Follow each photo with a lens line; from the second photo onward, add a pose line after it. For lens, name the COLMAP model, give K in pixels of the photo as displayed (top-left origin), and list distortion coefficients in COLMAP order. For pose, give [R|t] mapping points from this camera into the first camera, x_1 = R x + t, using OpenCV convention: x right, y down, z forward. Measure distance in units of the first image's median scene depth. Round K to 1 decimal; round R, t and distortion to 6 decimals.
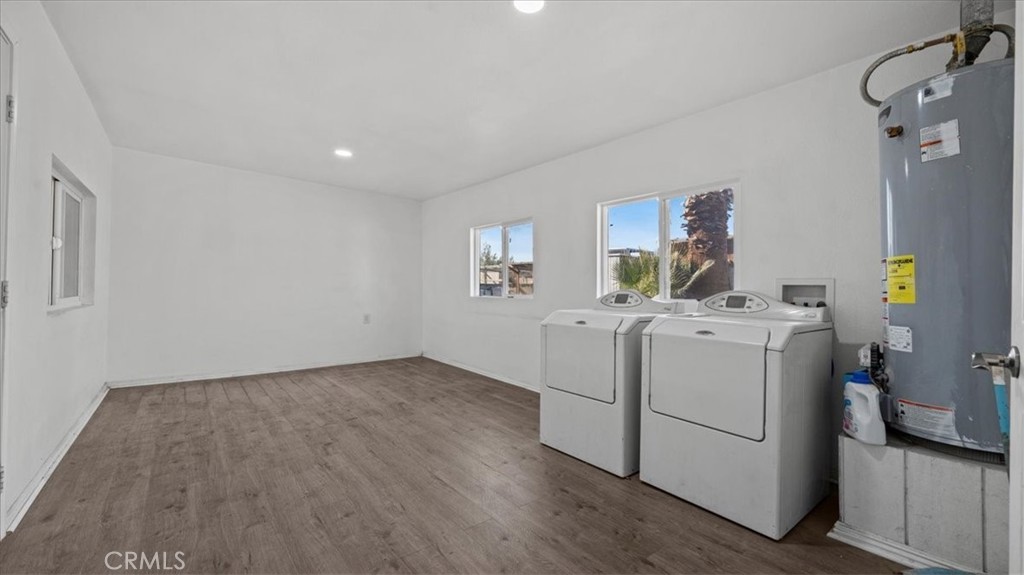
lens RADIAL K [[410.5, 0, 512.5], [0, 410.5, 285.2], [0, 0, 1]] dist [-0.001570, -0.000263]
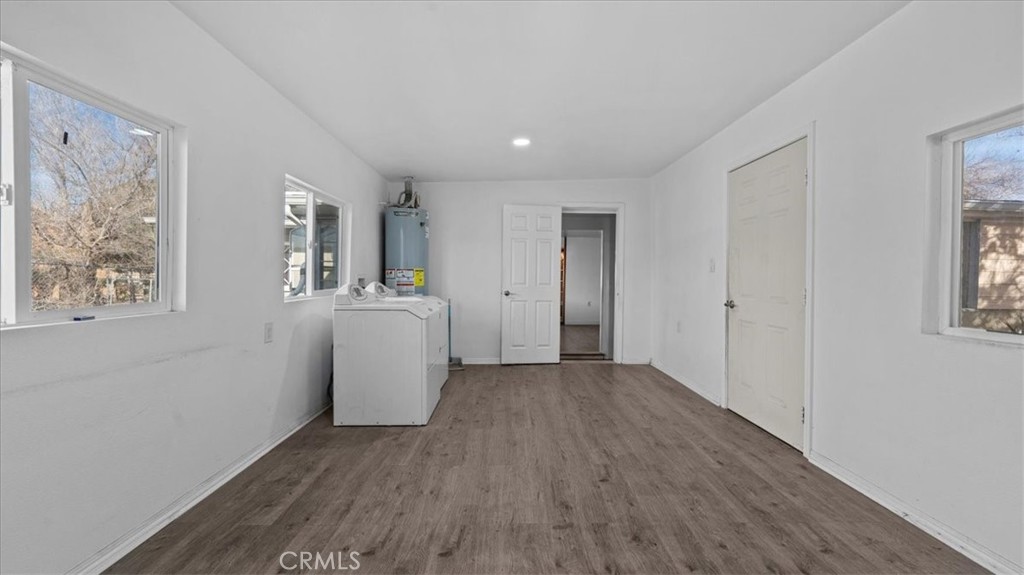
lens RADIAL K [[410.5, 0, 512.7], [0, 410.5, 281.5], [0, 0, 1]] dist [-0.001570, -0.000263]
pose [[-0.787162, -0.023604, 0.616294, -0.914260], [-0.019907, 0.999719, 0.012862, -0.023889], [-0.616424, -0.002144, -0.787411, 2.007297]]
